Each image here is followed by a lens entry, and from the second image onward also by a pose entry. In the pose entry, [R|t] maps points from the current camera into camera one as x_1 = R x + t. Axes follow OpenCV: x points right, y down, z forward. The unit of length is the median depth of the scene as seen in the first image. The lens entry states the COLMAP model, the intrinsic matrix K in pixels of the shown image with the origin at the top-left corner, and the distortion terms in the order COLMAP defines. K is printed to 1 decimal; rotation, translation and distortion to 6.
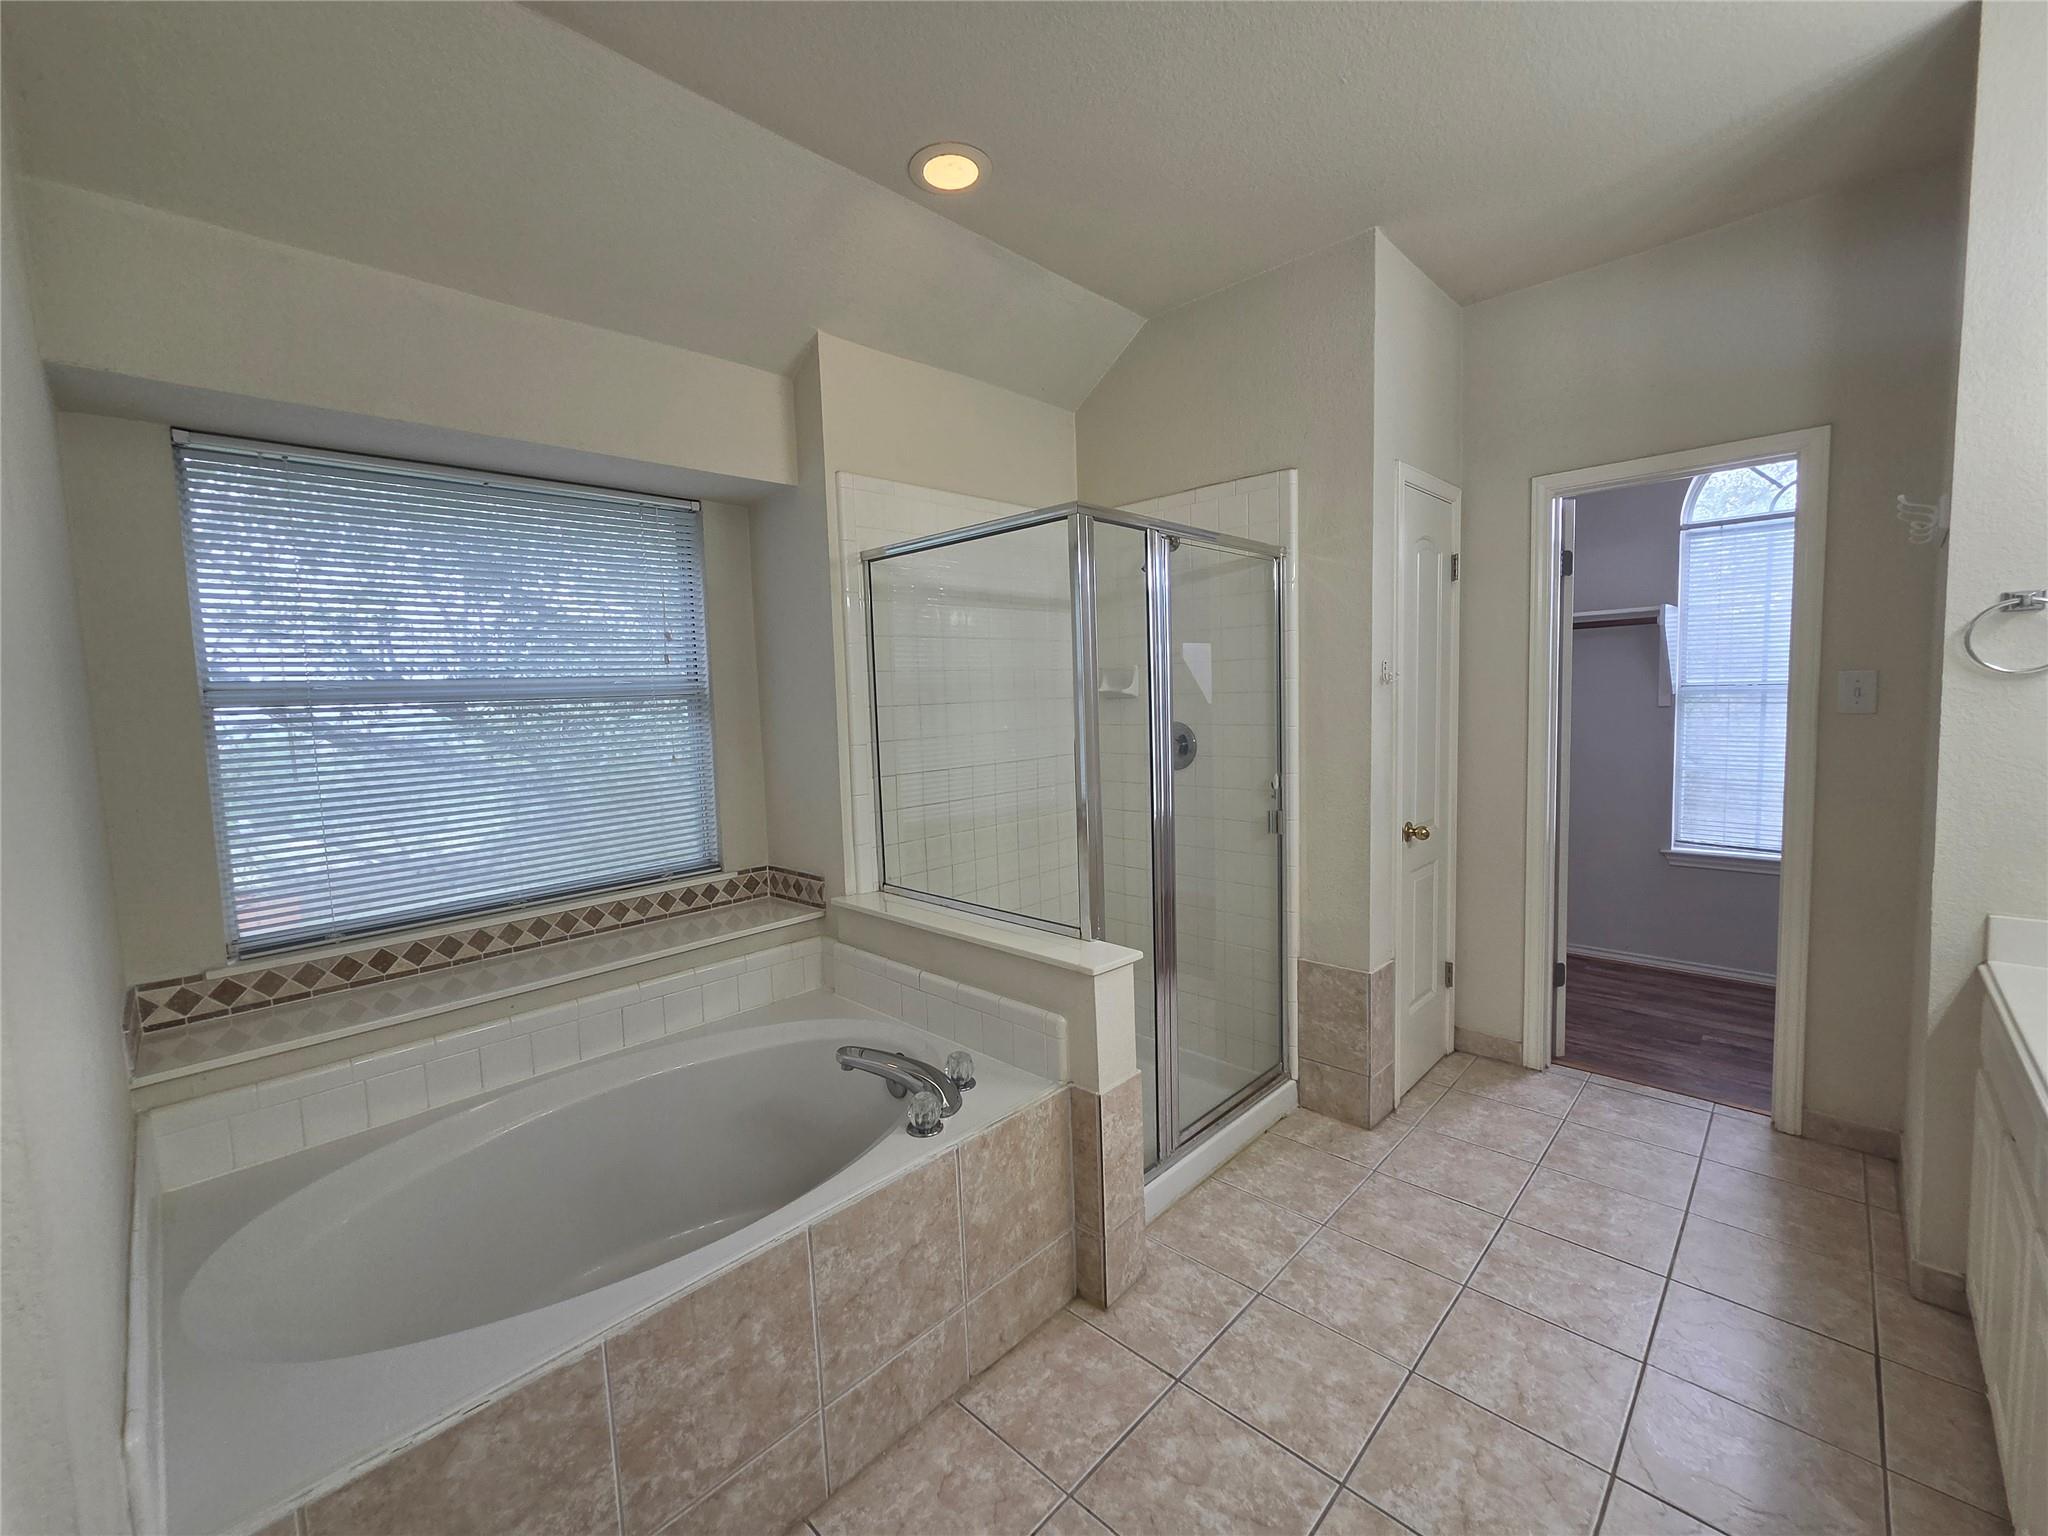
lens RADIAL K [[843.4, 0, 1020.3], [0, 843.4, 766.5], [0, 0, 1]] dist [0.004288, 0.000809]
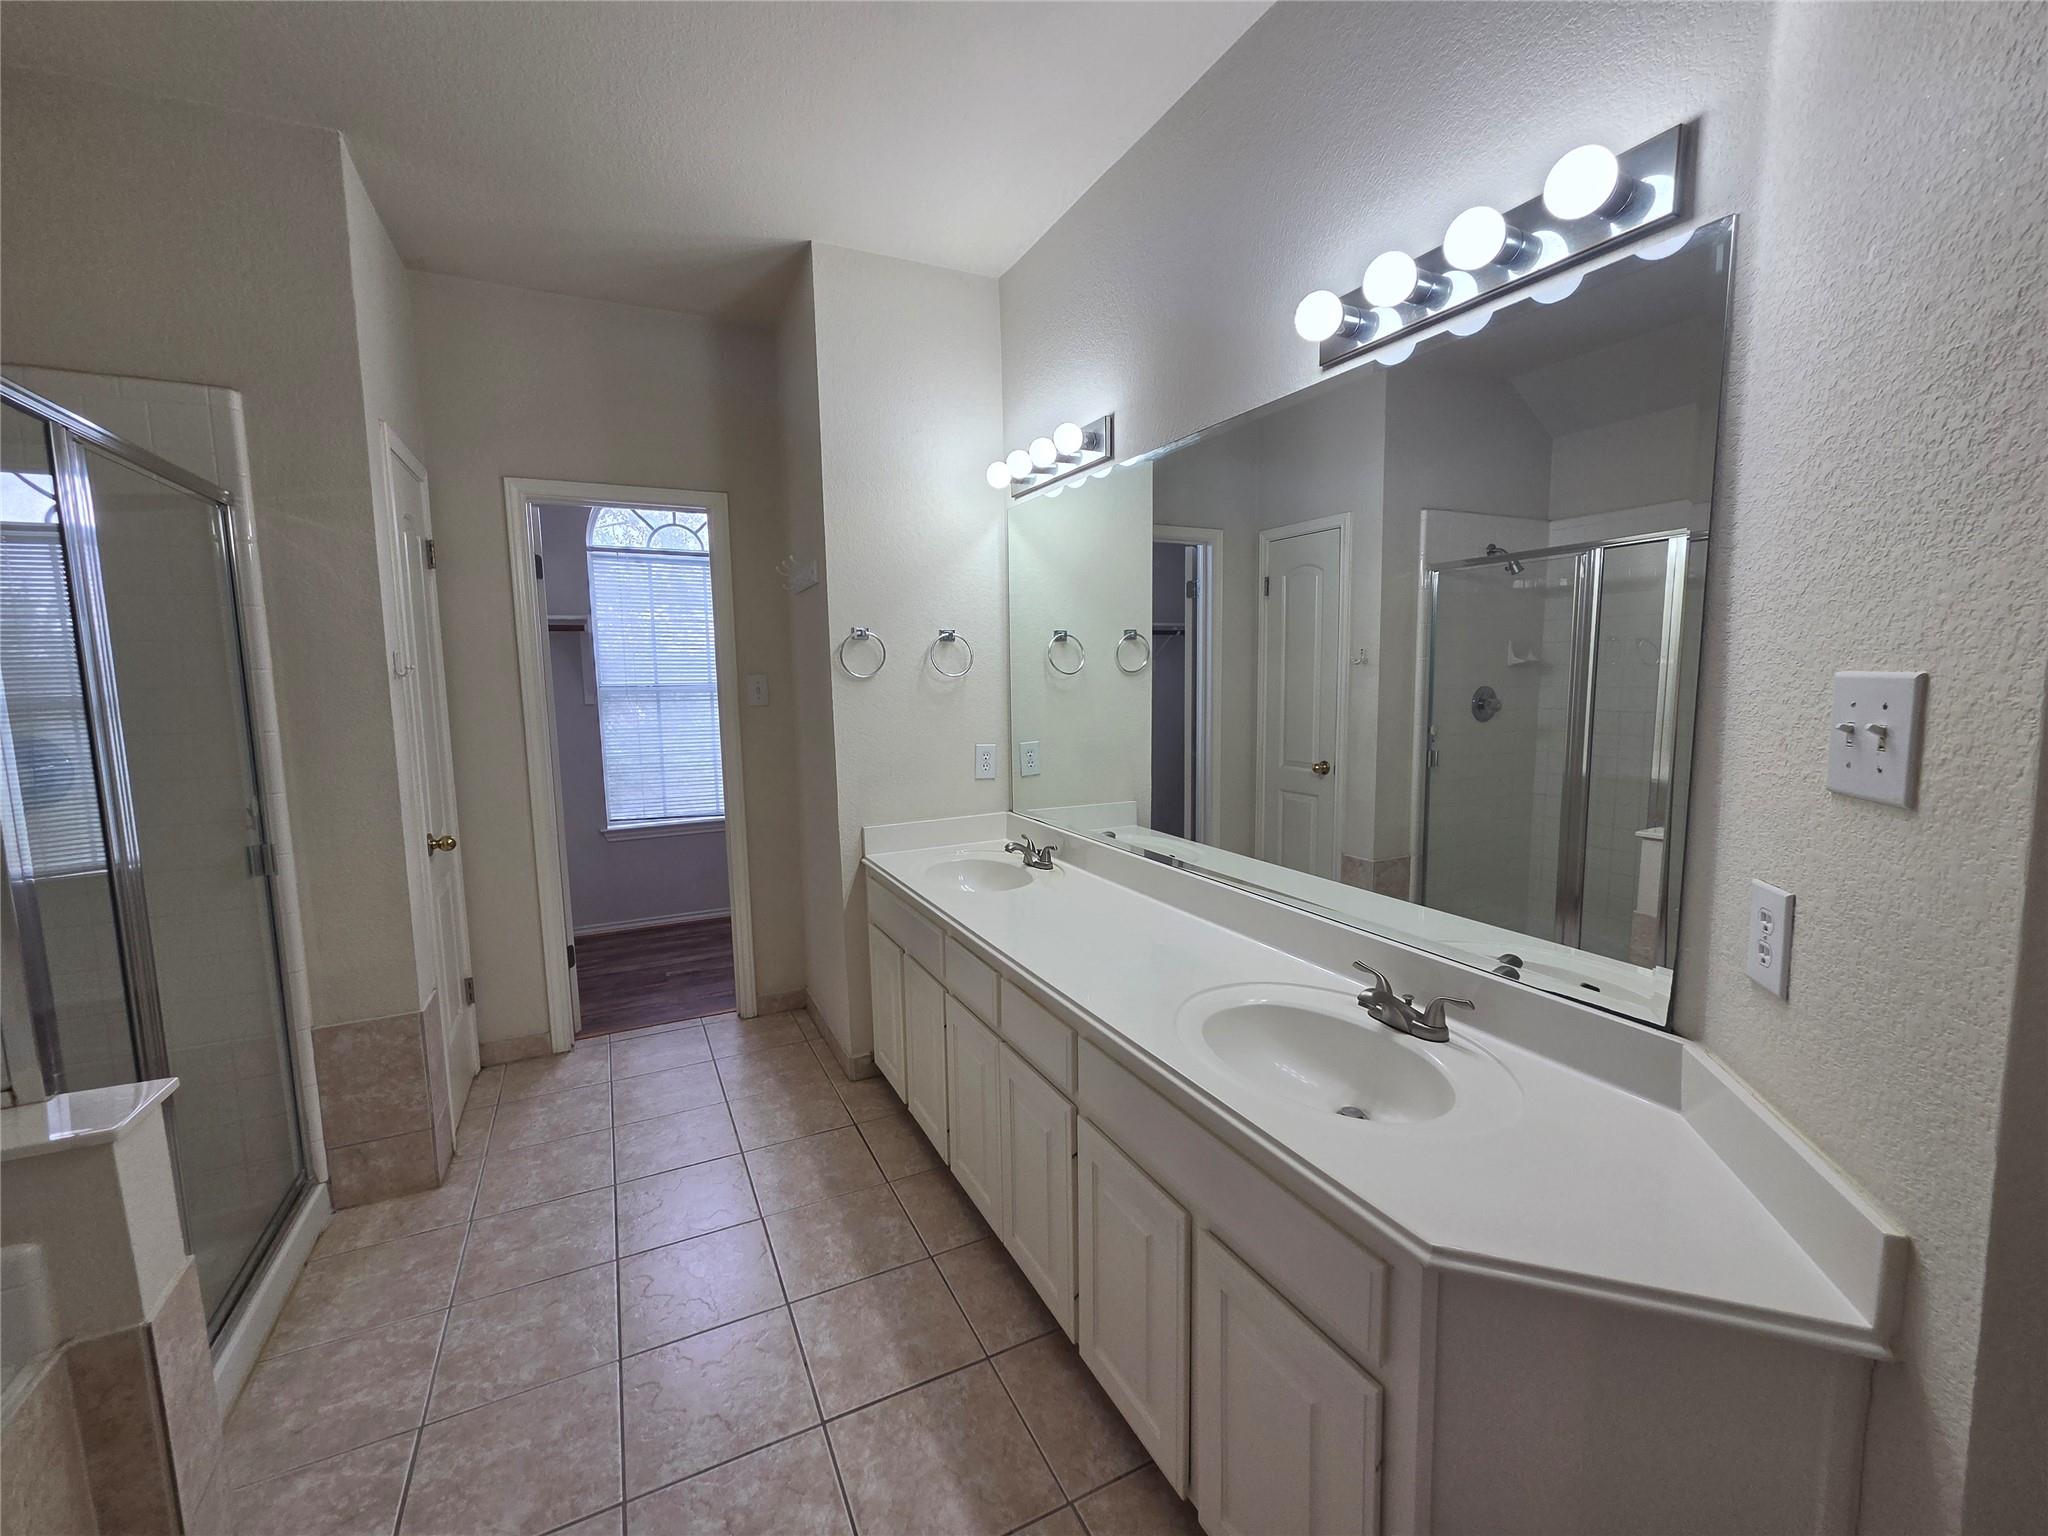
lens RADIAL K [[843.4, 0, 1018.2], [0, 843.4, 767.4], [0, 0, 1]] dist [0.004288, 0.000809]
pose [[0.343164, -0.078911, 0.935955, -0.166467], [0.081827, 0.995188, 0.053903, -0.001679], [-0.935704, 0.058089, 0.347970, 0.105012]]
